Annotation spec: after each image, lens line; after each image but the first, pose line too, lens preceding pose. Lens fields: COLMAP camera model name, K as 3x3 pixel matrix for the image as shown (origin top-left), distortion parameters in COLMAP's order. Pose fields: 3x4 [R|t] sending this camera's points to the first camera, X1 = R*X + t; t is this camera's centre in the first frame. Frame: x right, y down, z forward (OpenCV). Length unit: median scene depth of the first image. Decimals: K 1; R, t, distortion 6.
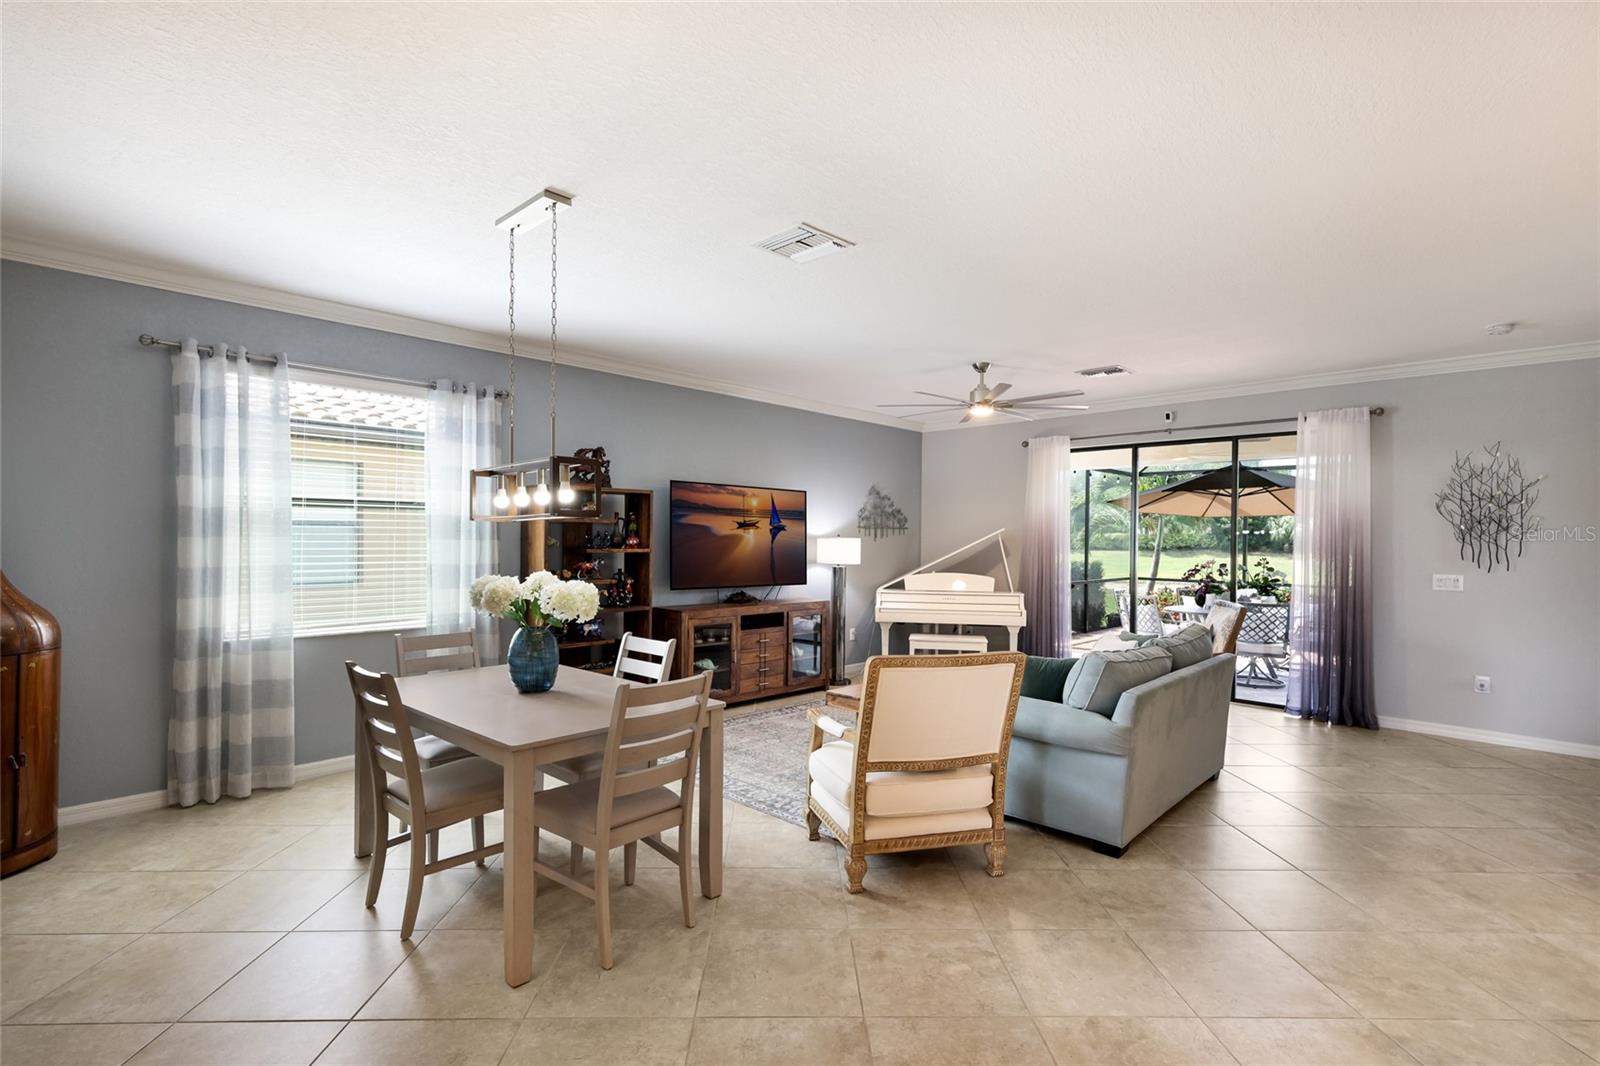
lens RADIAL K [[750.9, 0, 800.5], [0, 750.9, 548.5], [0, 0, 1]] dist [0.000192, 0.001903]
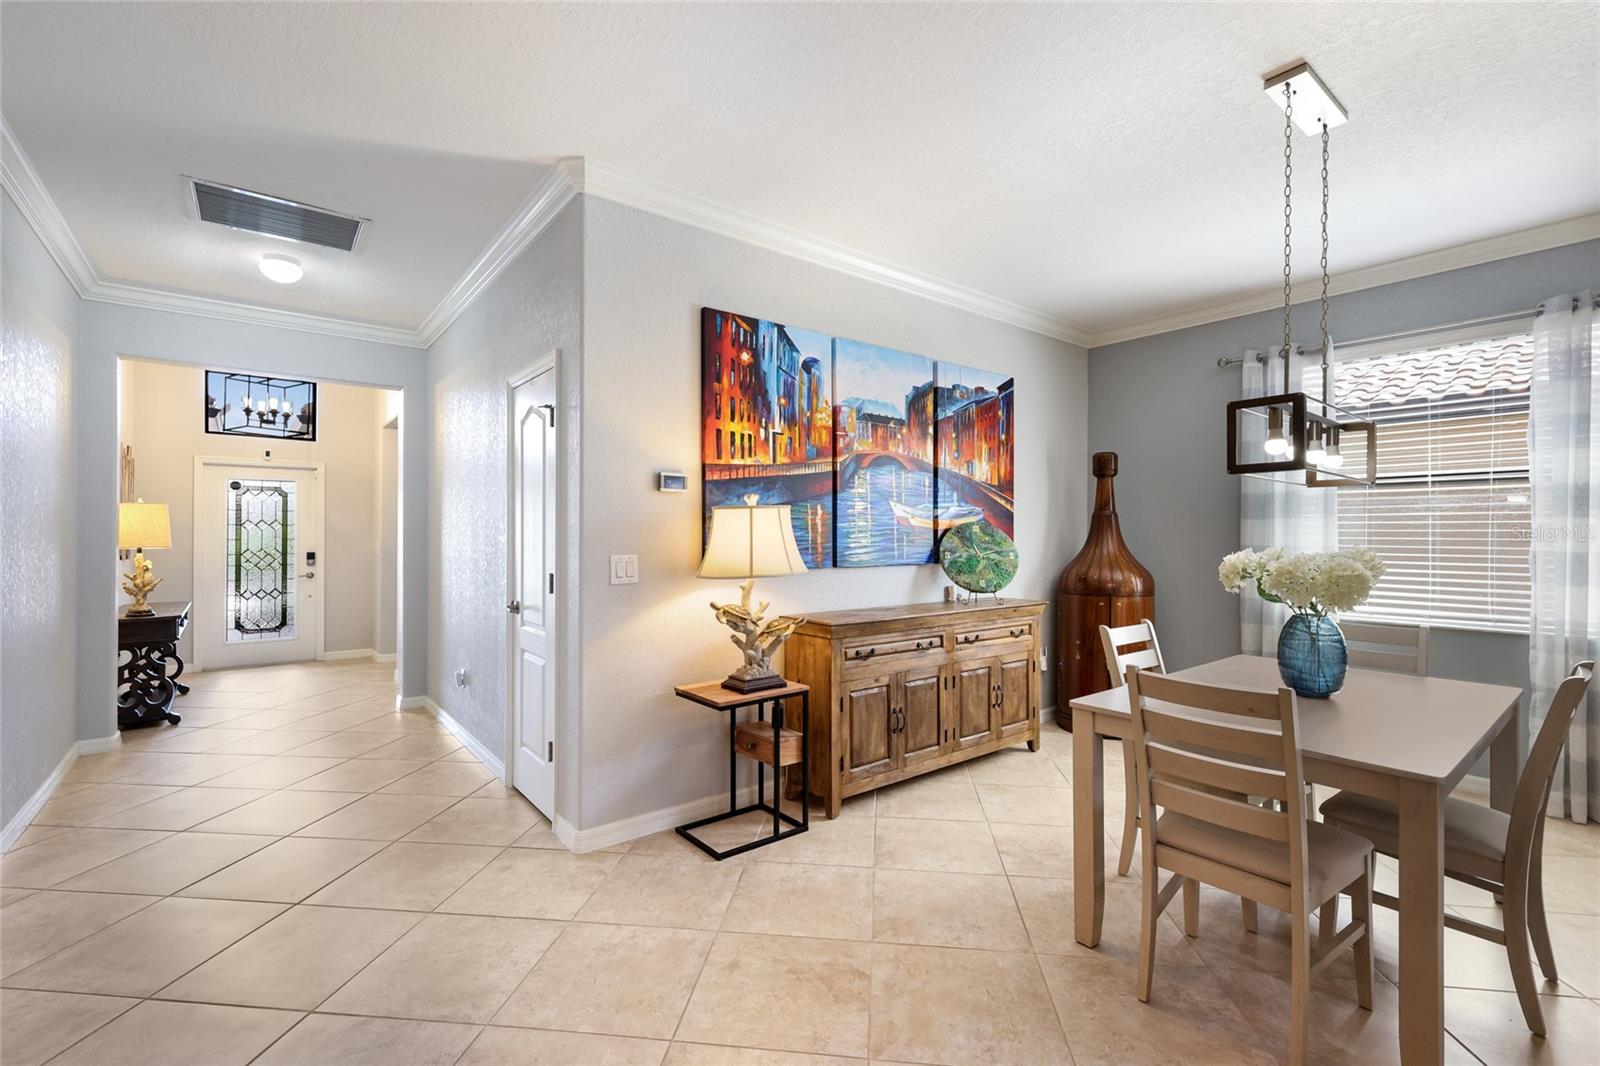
lens RADIAL K [[697.7, 0, 786.9], [0, 697.7, 534.1], [0, 0, 1]] dist [0.006034, -0.000125]
pose [[-0.143841, -0.010403, -0.989546, 0.268279], [-0.016336, 0.999833, -0.008137, 0.020208], [0.989466, 0.014995, -0.143987, 0.321029]]
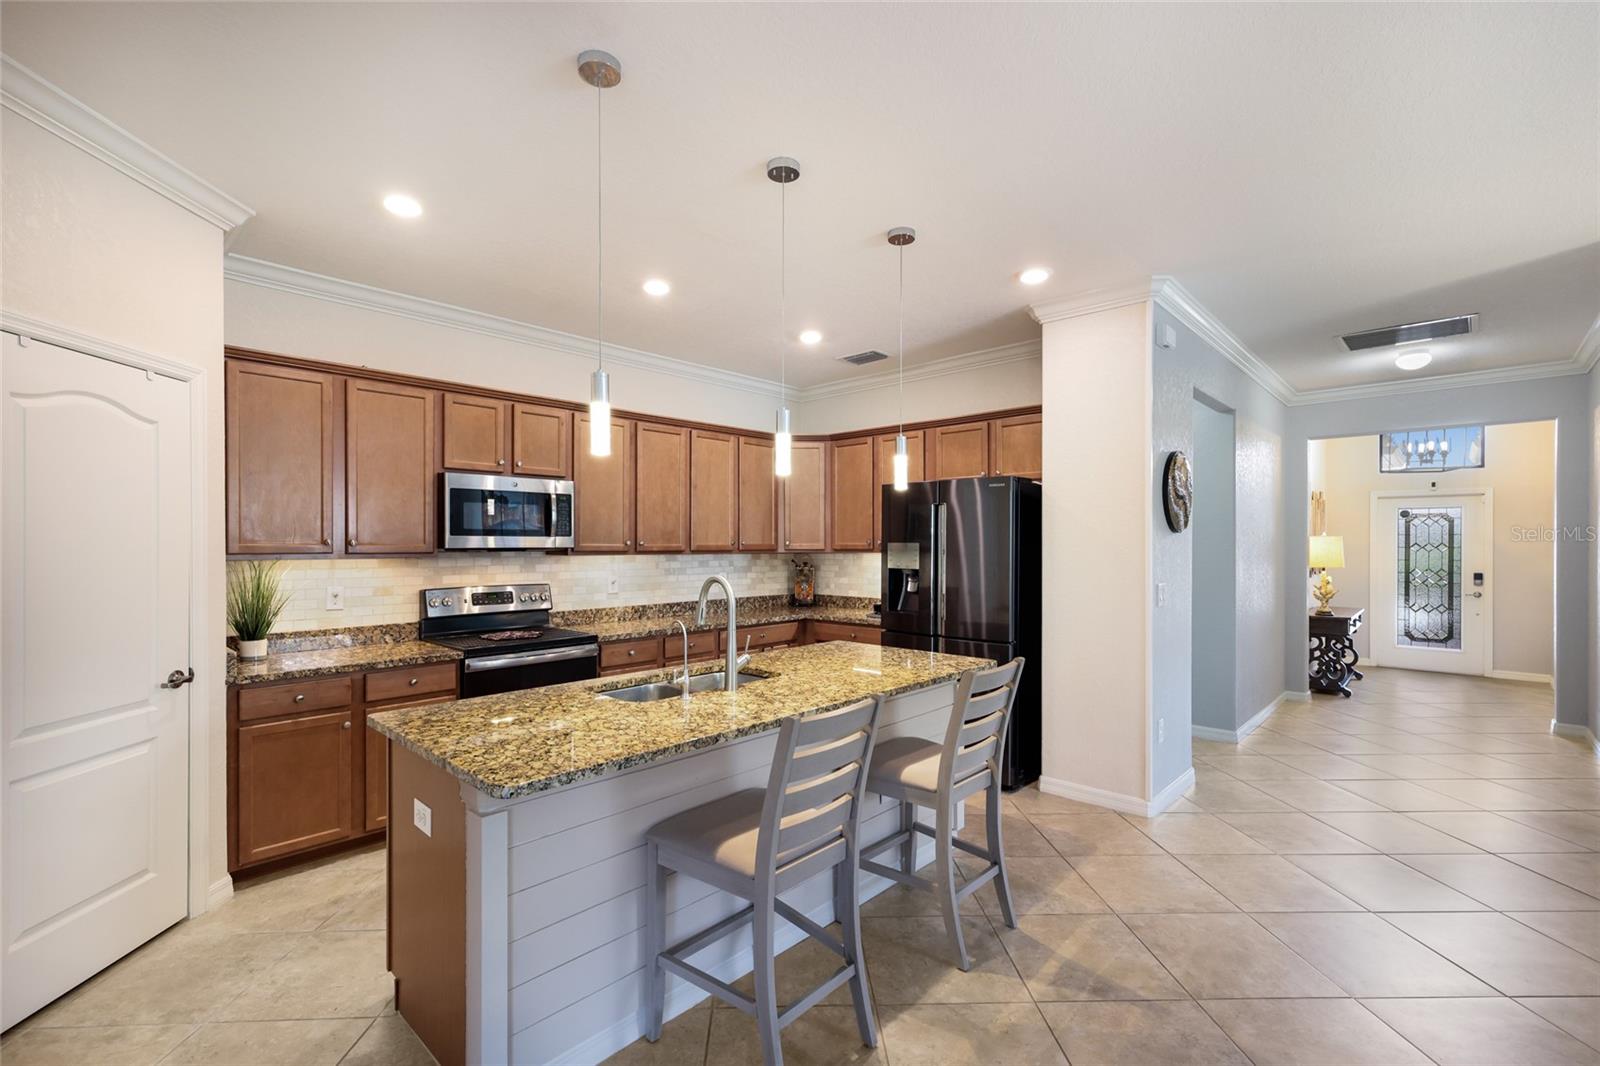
lens RADIAL K [[697.7, 0, 806.5], [0, 697.7, 545.5], [0, 0, 1]] dist [0.006034, -0.000125]
pose [[-0.999846, -0.008196, -0.015490, 0.451470], [-0.008443, 0.999837, 0.015980, -0.006906], [0.015356, 0.016108, -0.999752, 0.616458]]
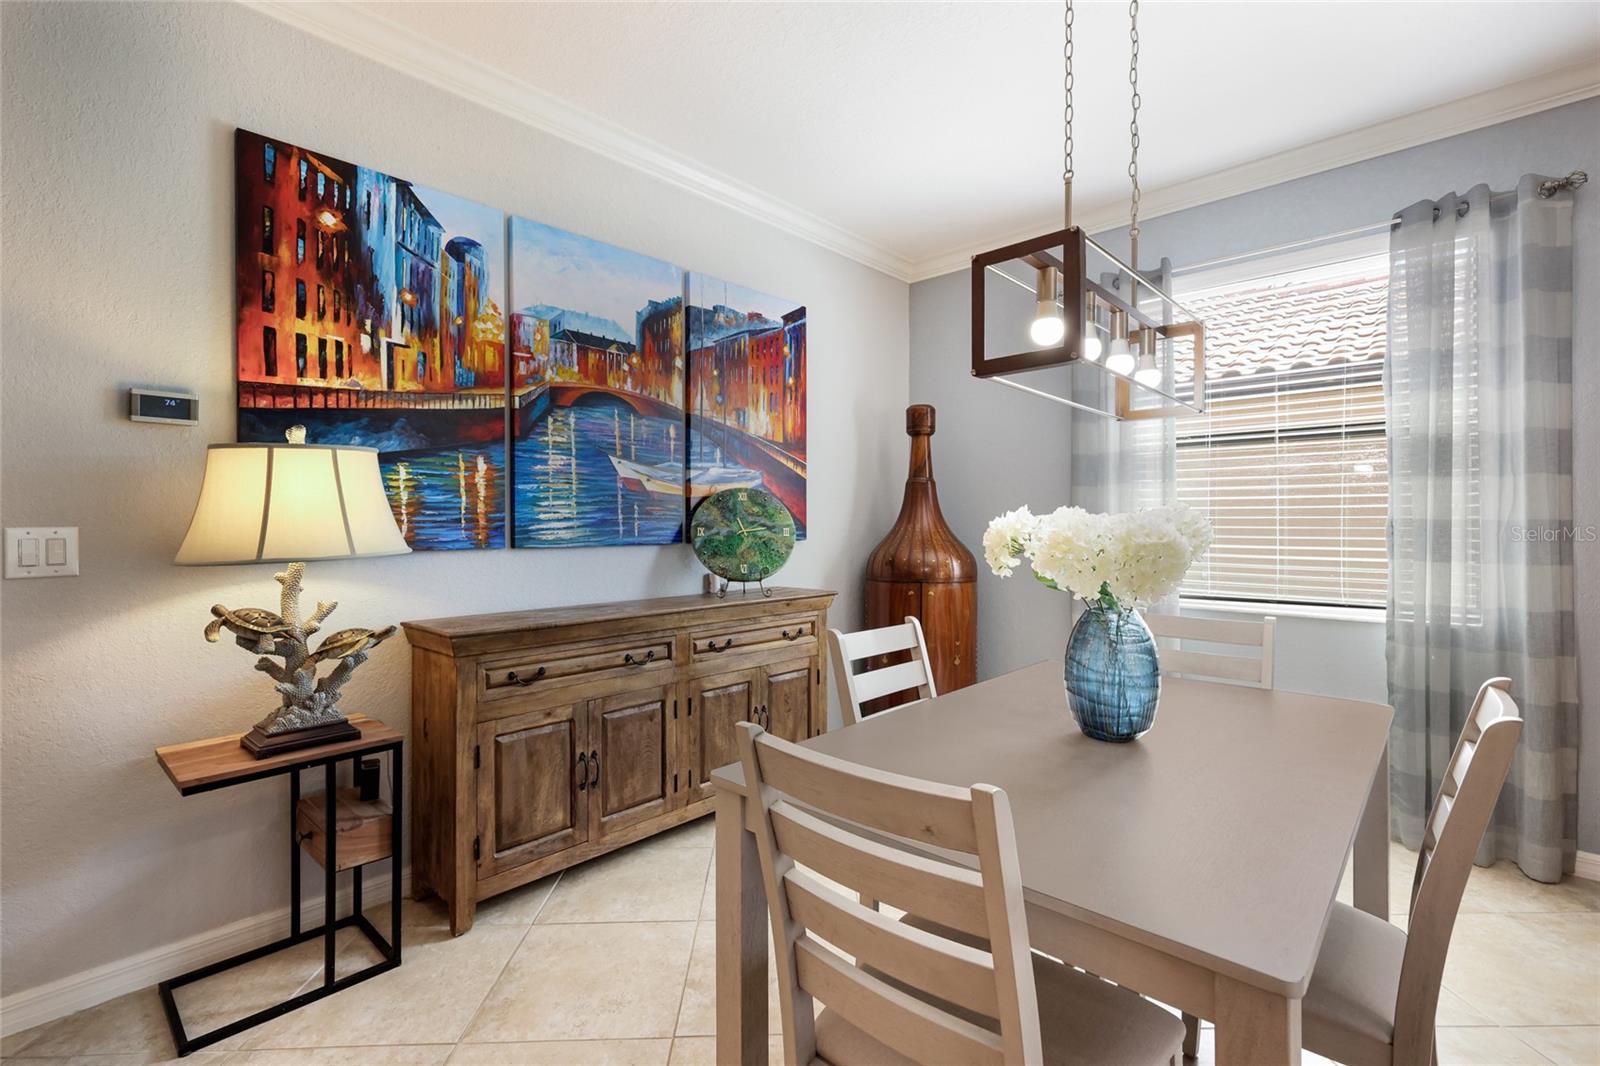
lens RADIAL K [[717.0, 0, 789.3], [0, 717.0, 523.6], [0, 0, 1]] dist [0.007252, -0.000251]
pose [[0.000905, -0.007959, -0.999968, 0.077506], [-0.011253, 0.999905, -0.007969, 0.031102], [0.999936, 0.011260, 0.000815, 0.451705]]
